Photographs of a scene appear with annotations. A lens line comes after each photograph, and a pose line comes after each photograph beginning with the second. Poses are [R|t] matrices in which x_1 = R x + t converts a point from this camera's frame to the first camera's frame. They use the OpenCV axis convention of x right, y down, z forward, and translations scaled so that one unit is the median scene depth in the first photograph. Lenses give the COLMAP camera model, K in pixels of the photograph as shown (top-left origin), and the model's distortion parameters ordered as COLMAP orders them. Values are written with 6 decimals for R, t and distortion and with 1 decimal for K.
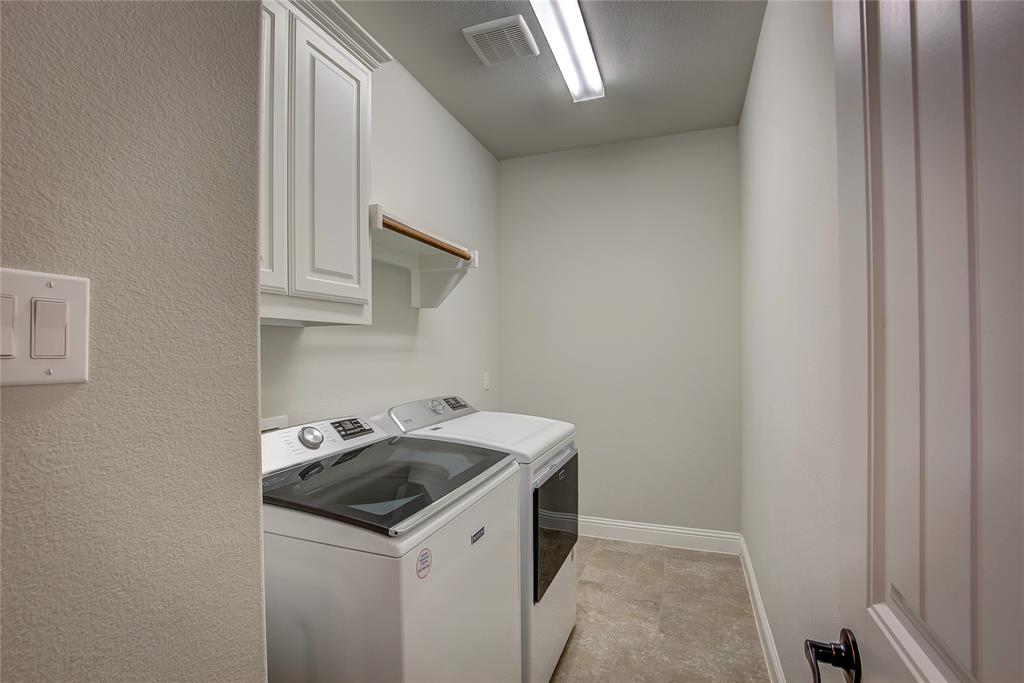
lens RADIAL K [[472.9, 0, 512.0], [0, 472.9, 344.8], [0, 0, 1]] dist [-0.031138, 0.003811]
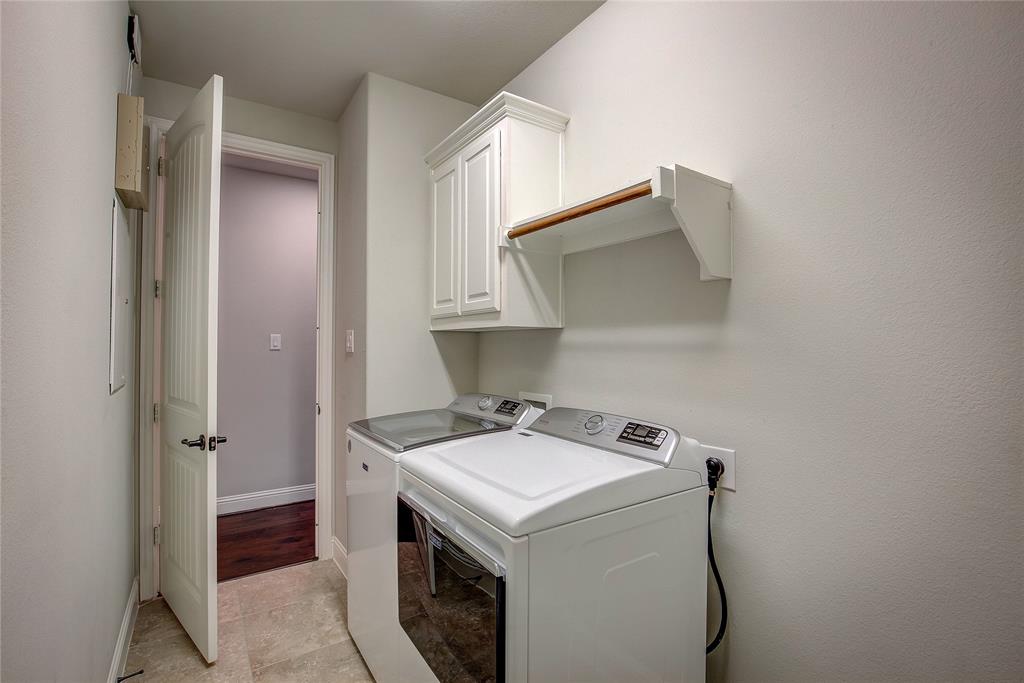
lens RADIAL K [[472.9, 0, 512.8], [0, 472.9, 340.6], [0, 0, 1]] dist [-0.031138, 0.003811]
pose [[-0.584683, -0.005006, -0.811247, 0.644930], [0.008139, 0.999894, -0.012036, 0.008956], [0.811221, -0.013640, -0.584580, 1.632264]]
